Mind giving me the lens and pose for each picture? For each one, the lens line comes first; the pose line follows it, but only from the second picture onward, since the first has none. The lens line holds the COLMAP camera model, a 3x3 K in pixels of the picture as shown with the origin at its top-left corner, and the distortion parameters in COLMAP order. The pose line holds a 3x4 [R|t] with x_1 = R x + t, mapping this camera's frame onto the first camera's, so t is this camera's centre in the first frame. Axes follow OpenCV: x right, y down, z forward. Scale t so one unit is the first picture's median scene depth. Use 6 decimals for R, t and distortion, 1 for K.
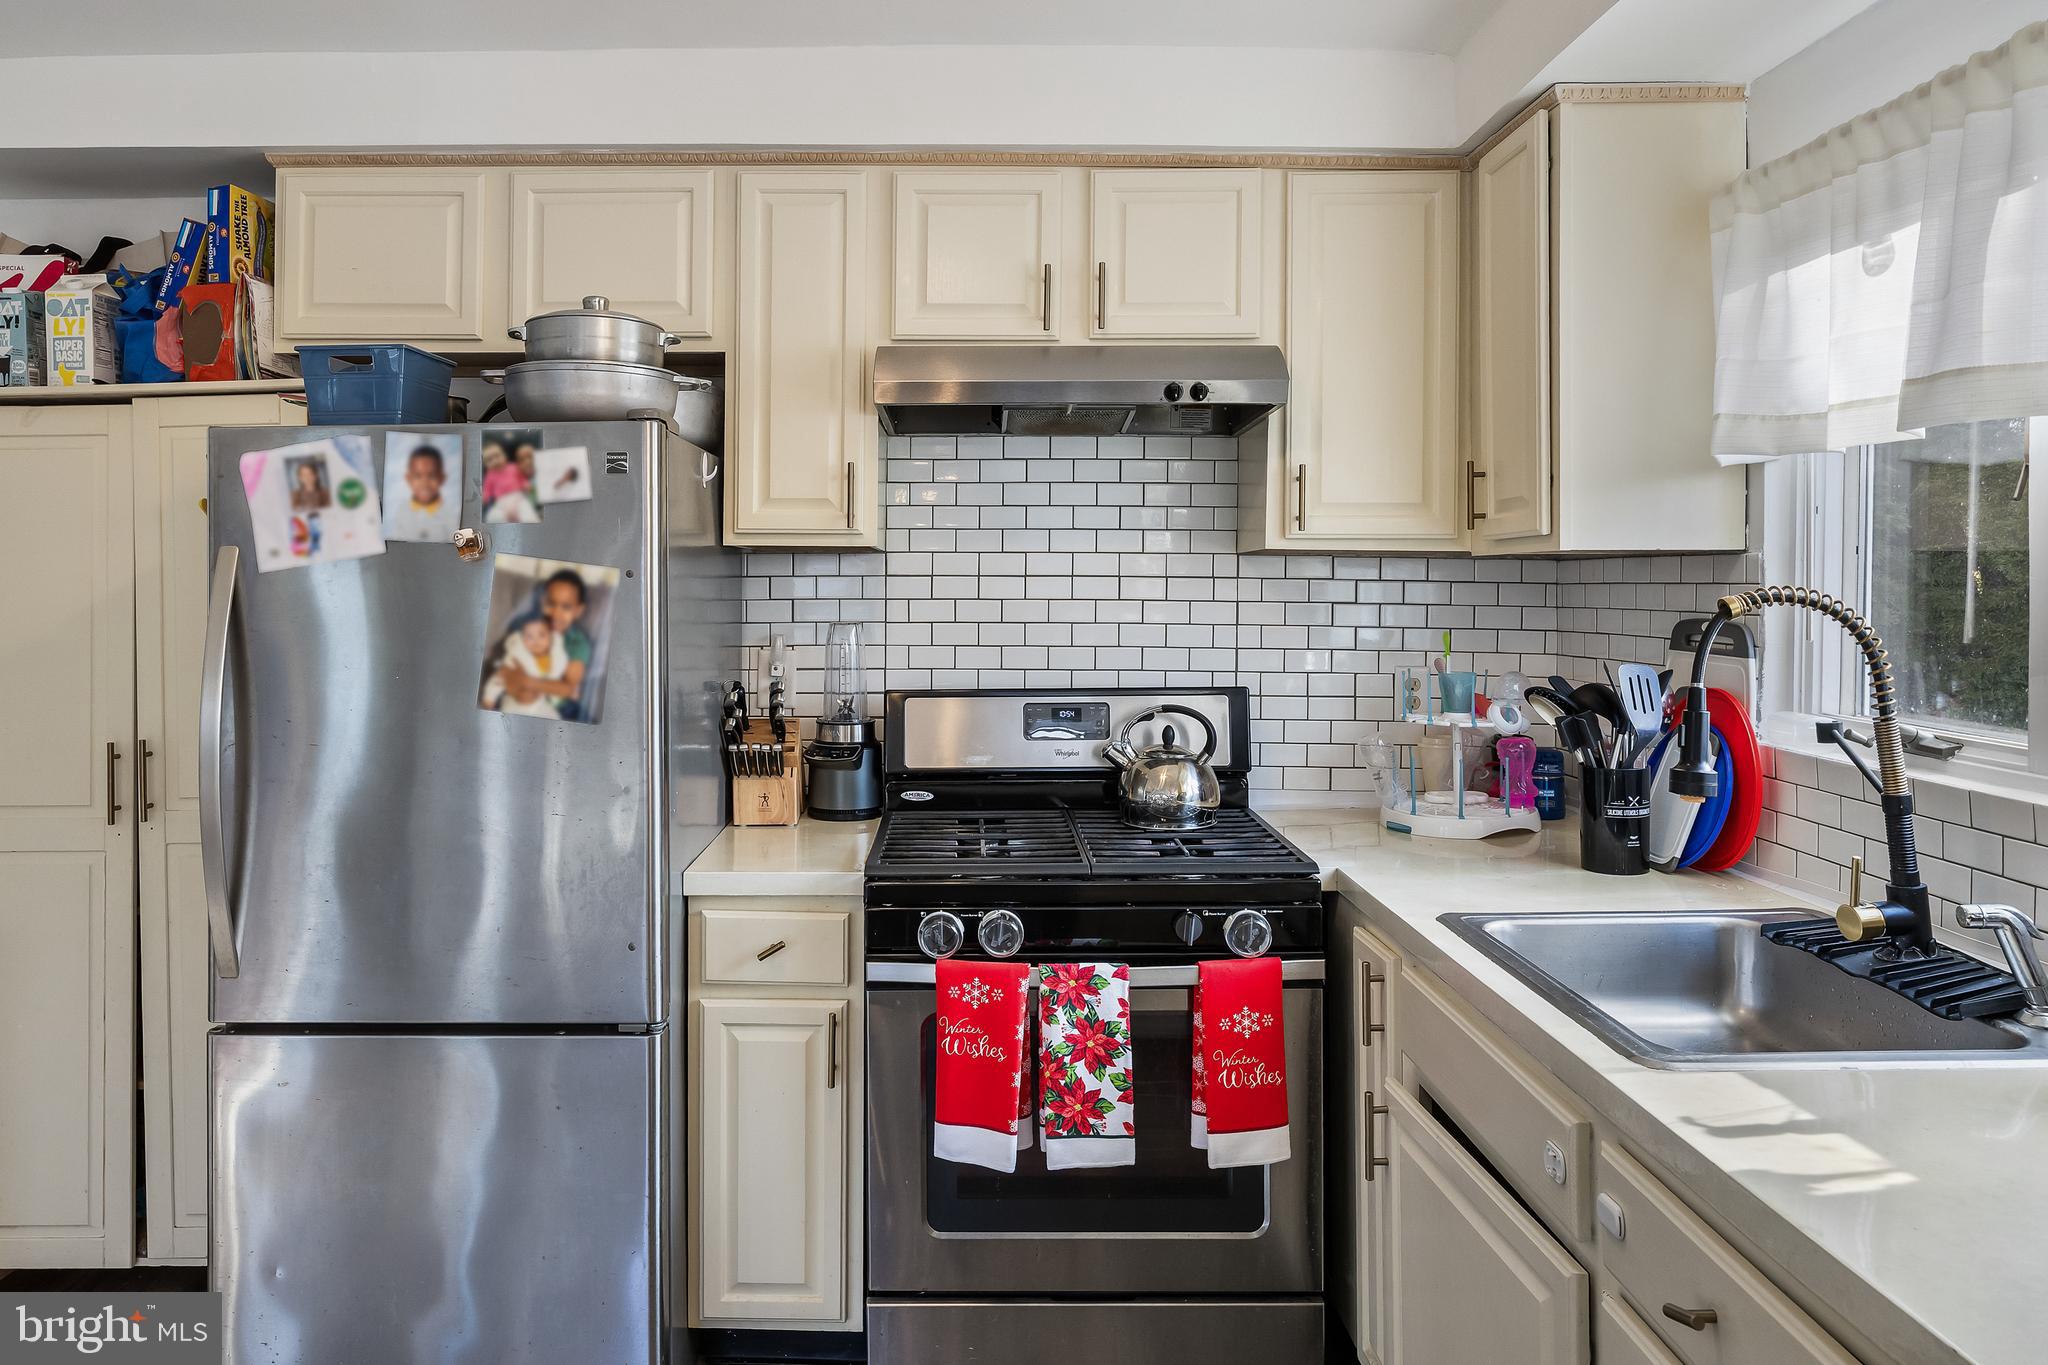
lens RADIAL K [[1359.6, 0, 952.5], [0, 1359.6, 614.2], [0, 0, 1]] dist [-0.002183, 0.003811]
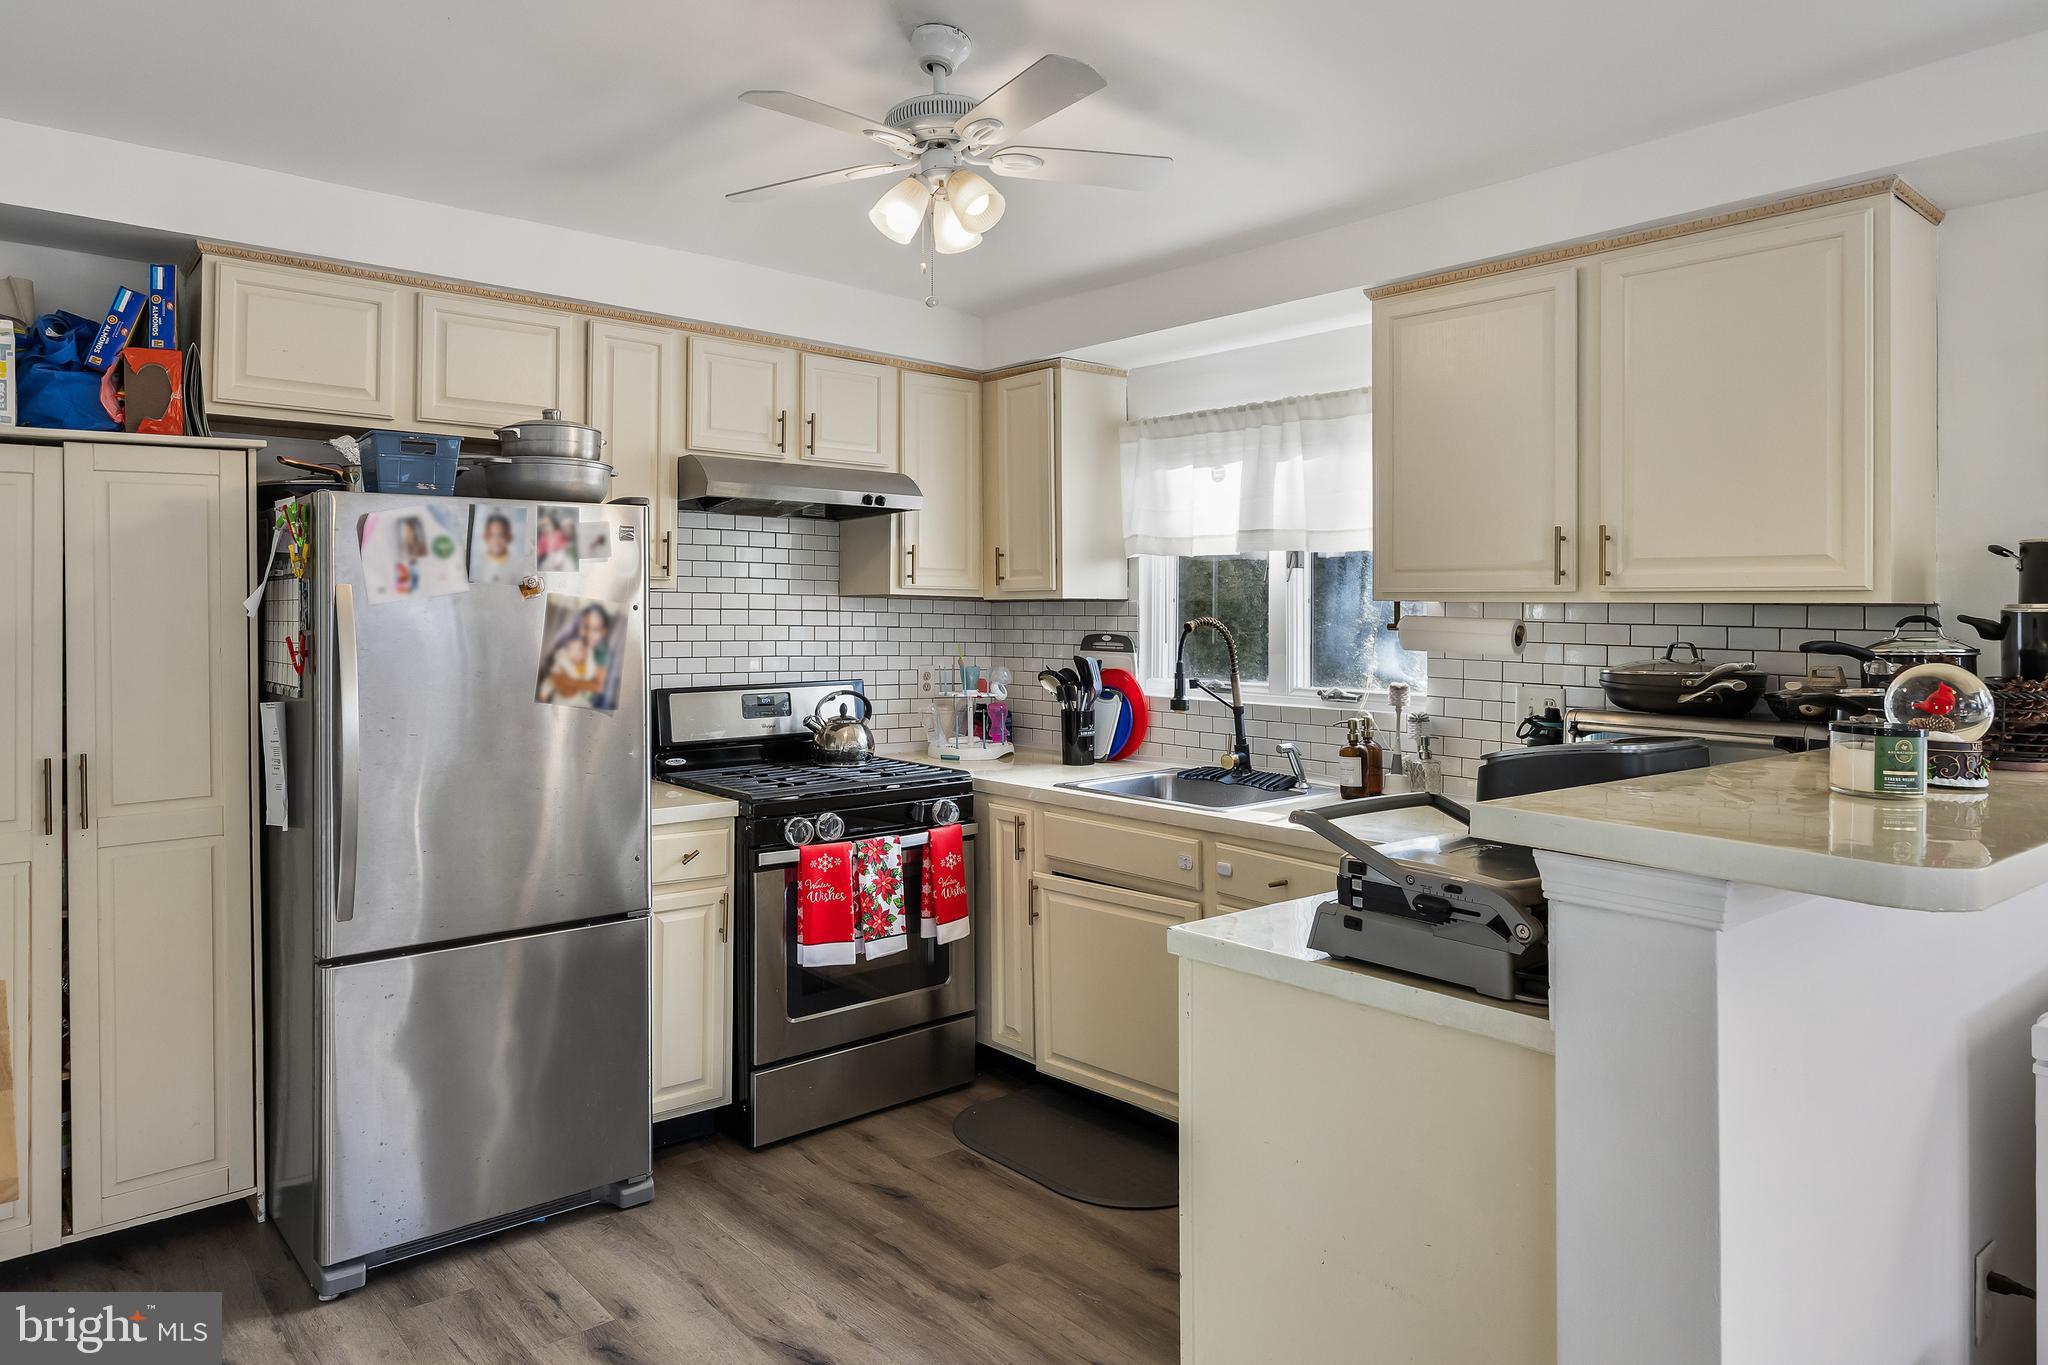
lens RADIAL K [[1282.0, 0, 963.7], [0, 1282.0, 619.6], [0, 0, 1]] dist [0.011293, -0.002231]
pose [[0.761331, 0.000510, 0.648364, -0.819476], [0.011337, 0.999836, -0.014099, 0.006996], [-0.648265, 0.018085, 0.761200, -0.284706]]
